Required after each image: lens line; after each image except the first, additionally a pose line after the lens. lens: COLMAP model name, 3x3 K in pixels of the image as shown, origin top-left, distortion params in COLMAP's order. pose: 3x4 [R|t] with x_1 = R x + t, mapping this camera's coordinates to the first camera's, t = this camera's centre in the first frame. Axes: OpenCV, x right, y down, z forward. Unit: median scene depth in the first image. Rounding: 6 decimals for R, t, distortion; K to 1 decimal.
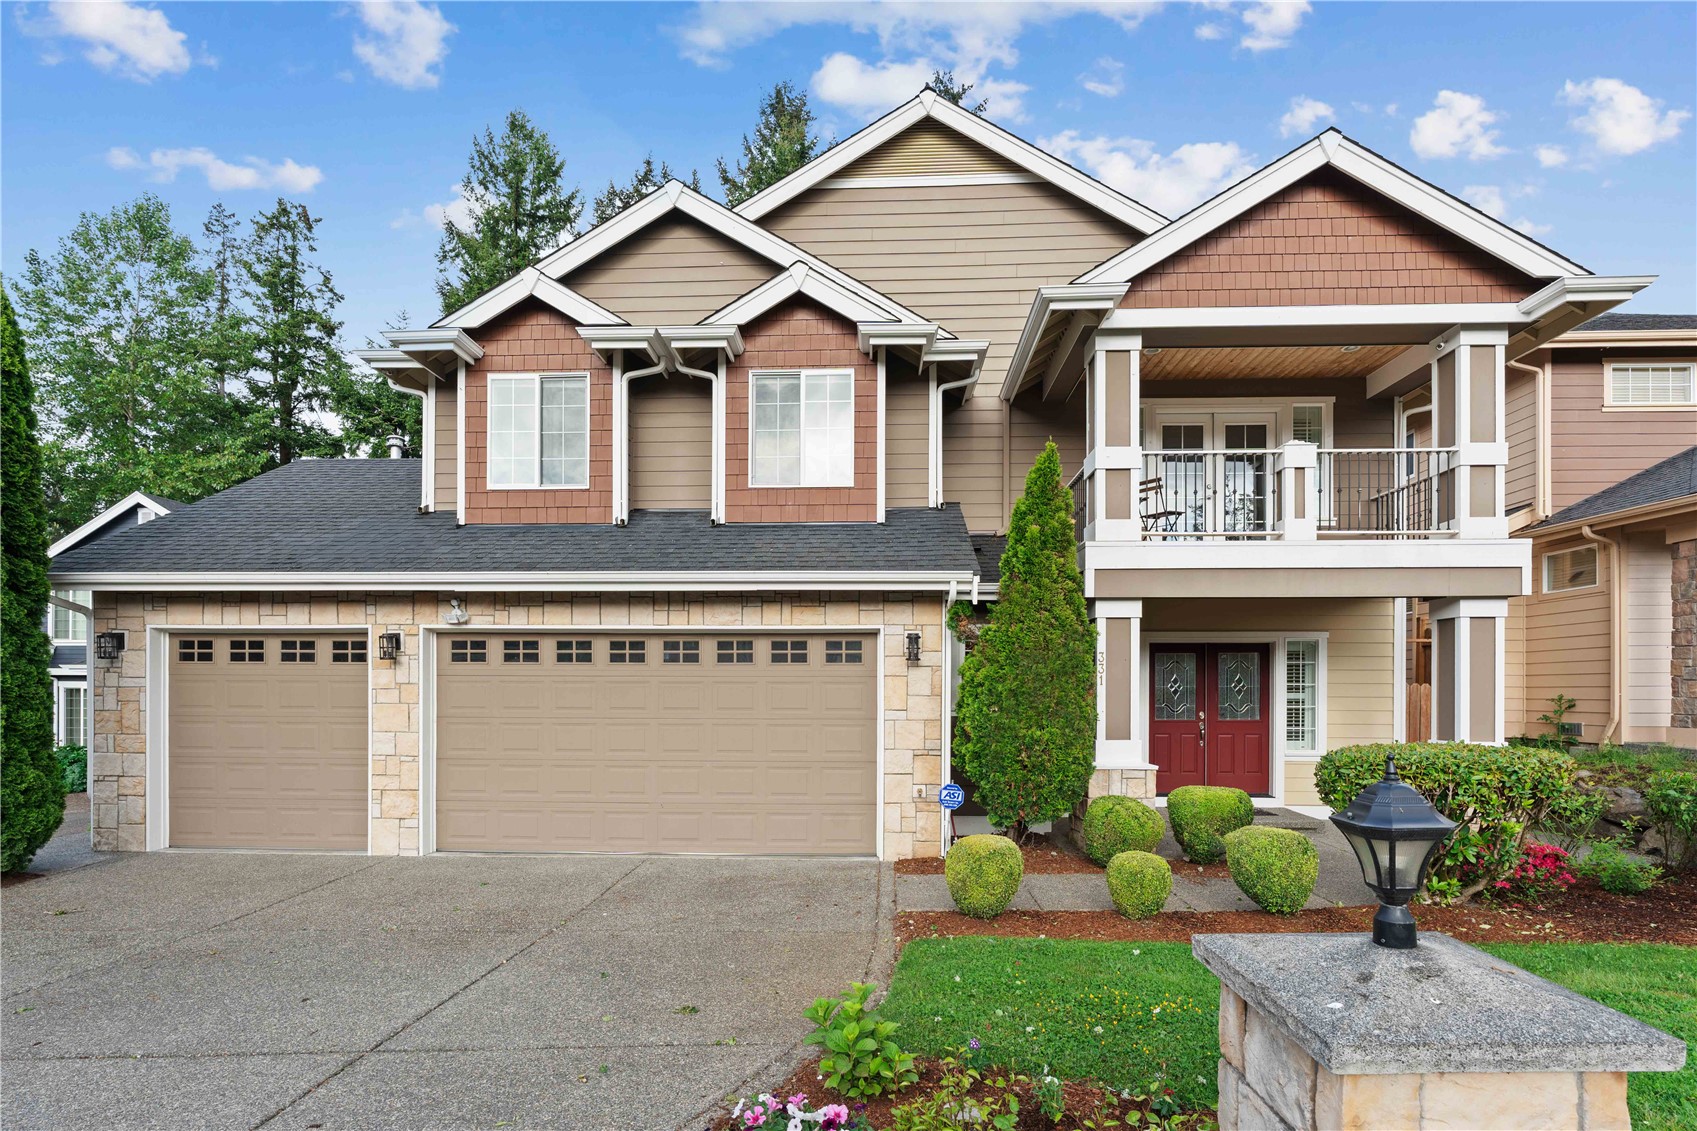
lens RADIAL K [[776.9, 0, 848.5], [0, 776.9, 589.0], [0, 0, 1]] dist [0.002264, 0.000028]
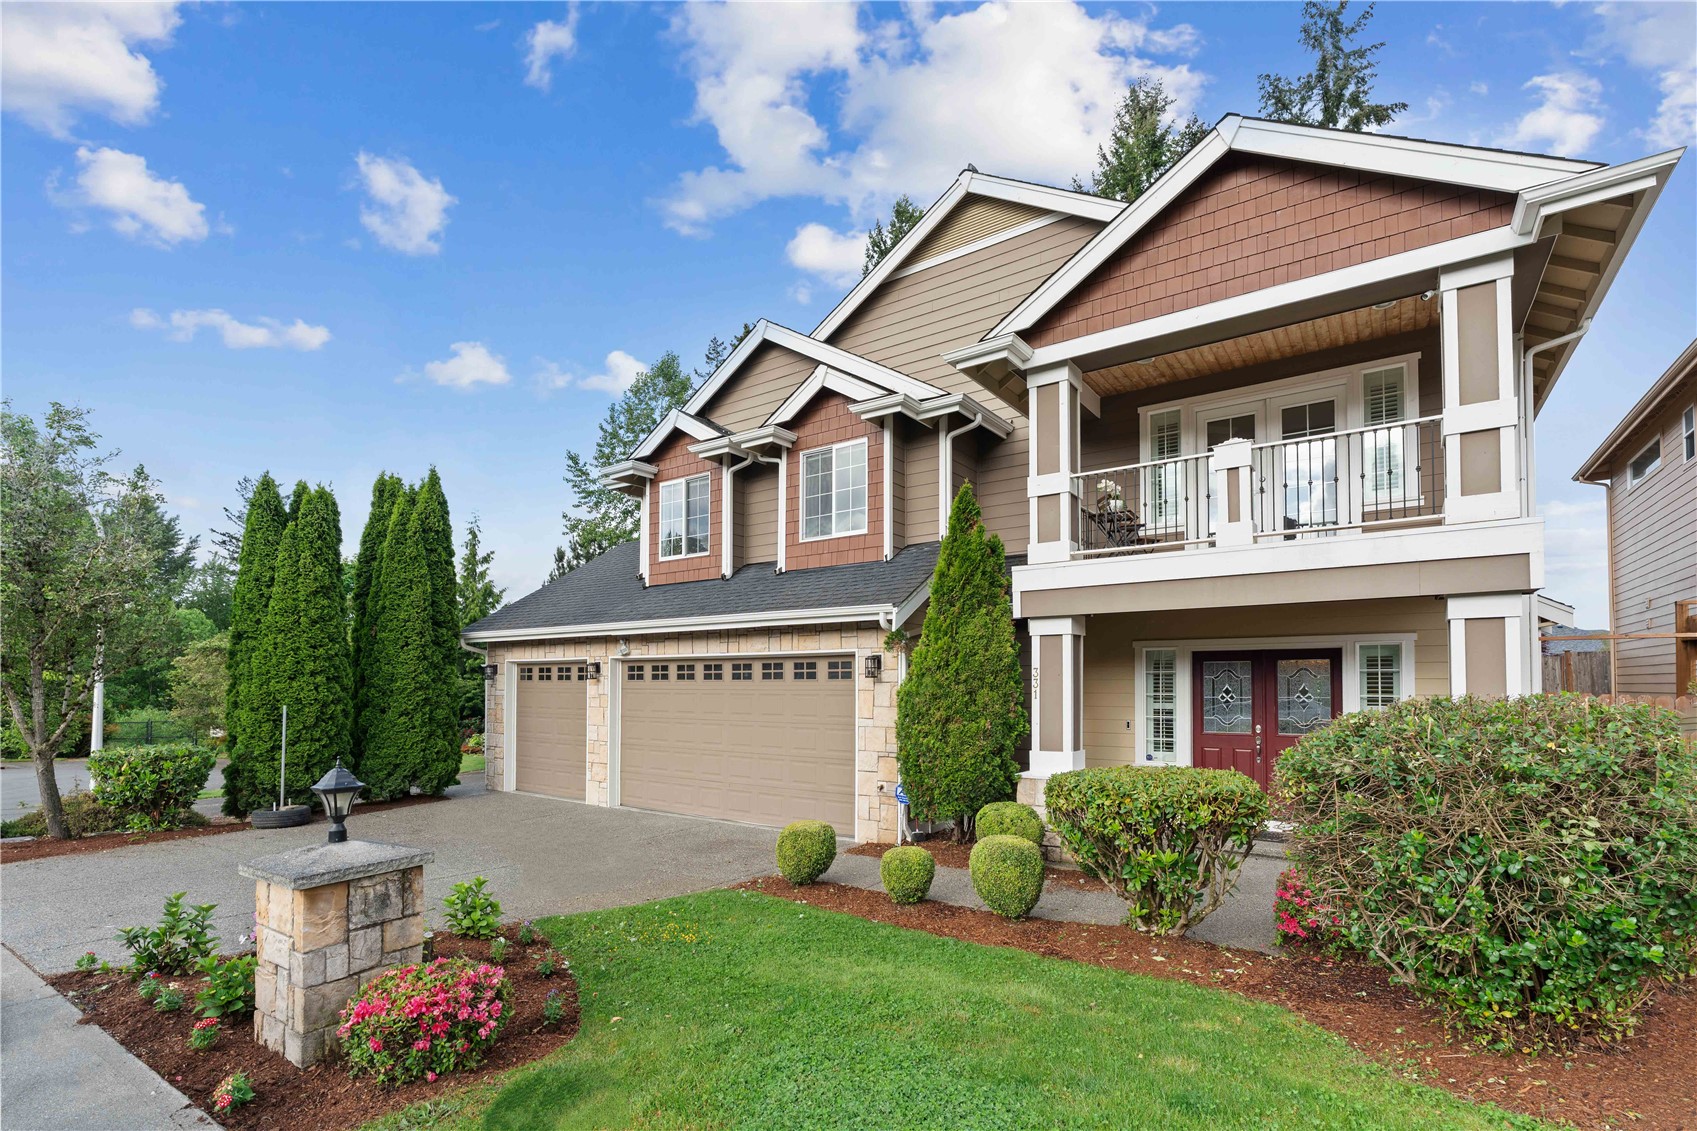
lens RADIAL K [[765.1, 0, 848.5], [0, 765.1, 565.5], [0, 0, 1]] dist [-0.000491, 0.000129]
pose [[0.838947, -0.085439, -0.537464, 0.671606], [0.057537, 0.995989, -0.068517, -0.001956], [0.541163, 0.026558, 0.840498, -0.026841]]
